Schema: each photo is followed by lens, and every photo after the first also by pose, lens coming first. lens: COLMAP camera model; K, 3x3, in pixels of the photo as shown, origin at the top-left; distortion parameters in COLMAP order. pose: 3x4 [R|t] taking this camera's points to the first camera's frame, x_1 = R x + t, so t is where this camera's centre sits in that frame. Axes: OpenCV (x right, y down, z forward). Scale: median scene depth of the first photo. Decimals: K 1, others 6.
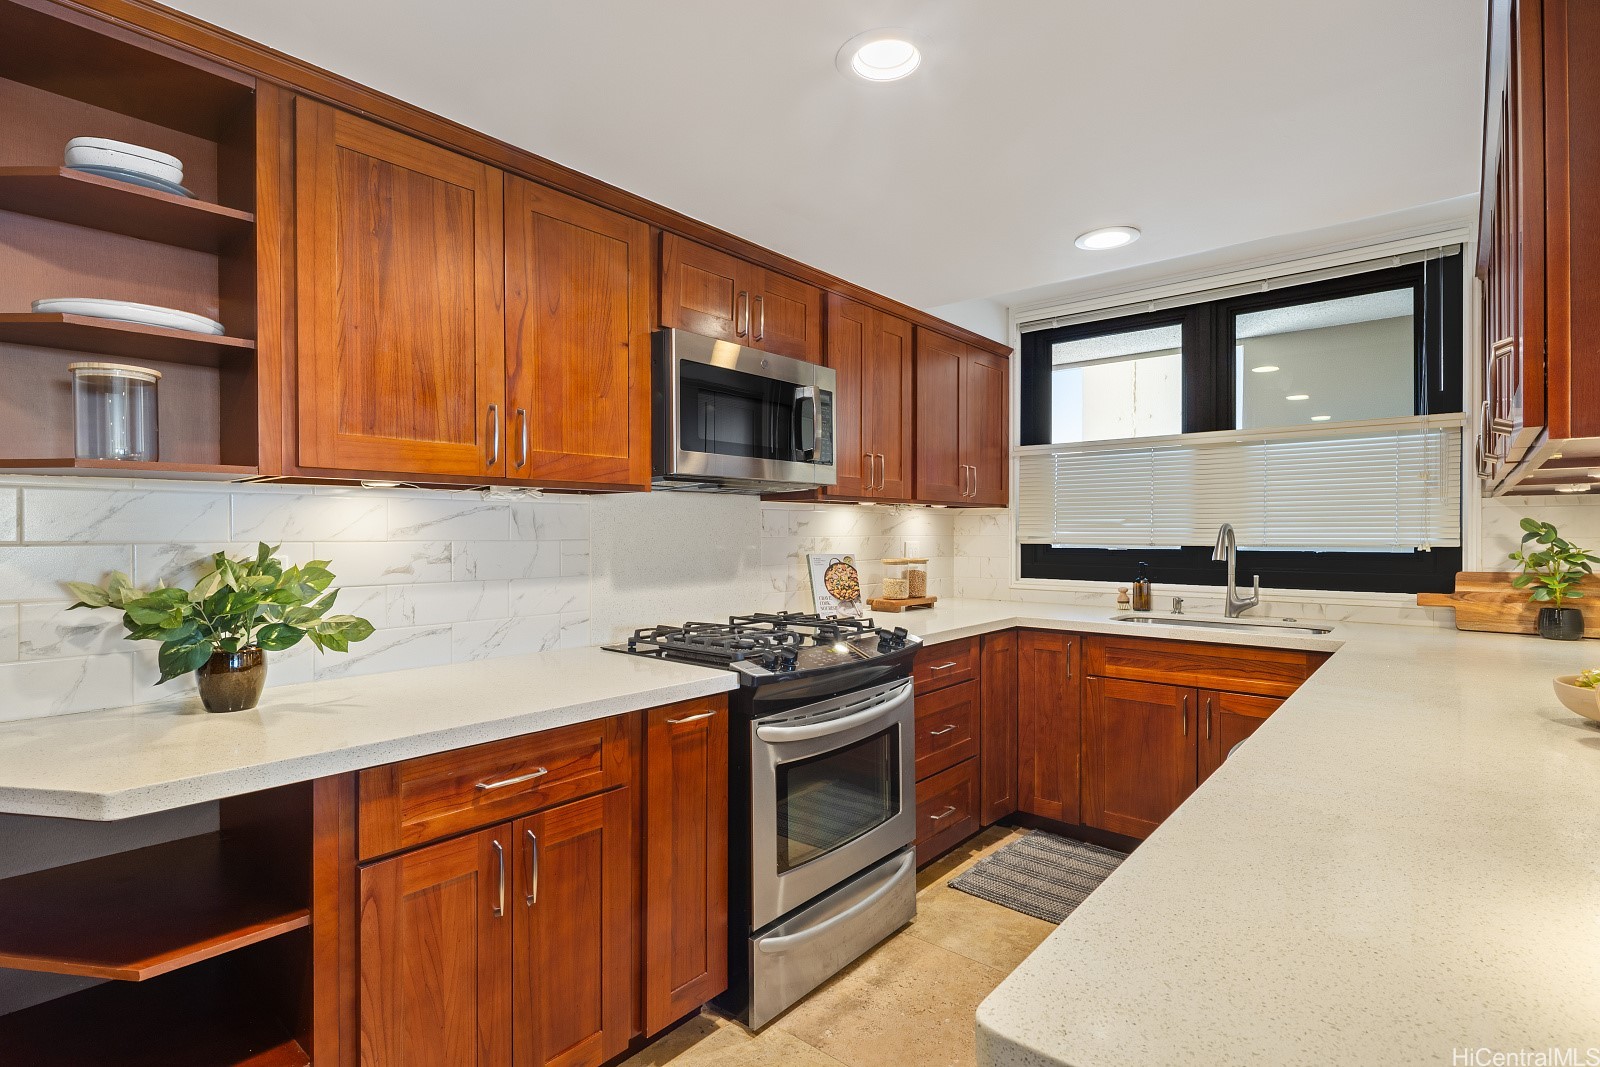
lens RADIAL K [[779.7, 0, 794.6], [0, 779.7, 537.4], [0, 0, 1]] dist [-0.001474, -0.000573]
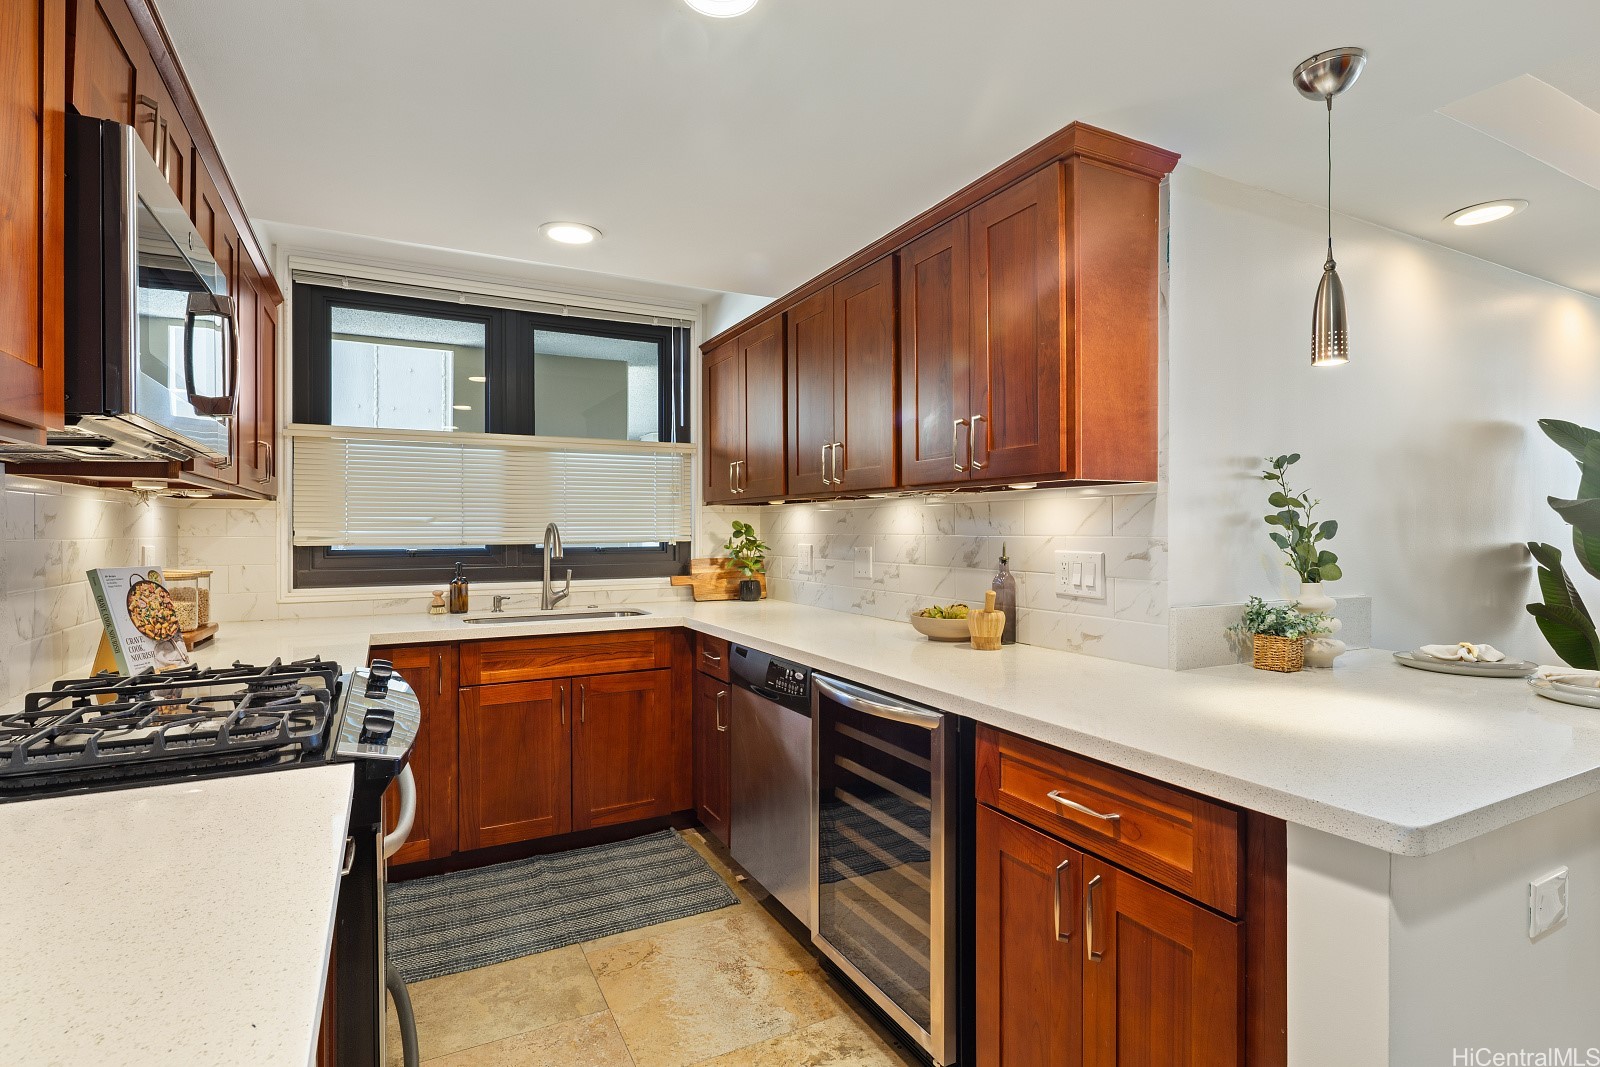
lens RADIAL K [[774.7, 0, 800.0], [0, 774.7, 533.5], [0, 0, 1]] dist [0.000984, 0.000106]
pose [[0.373870, -0.004868, 0.927468, -0.365401], [0.010123, 0.999948, 0.001167, -0.000833], [-0.927426, 0.008953, 0.373900, 0.329796]]
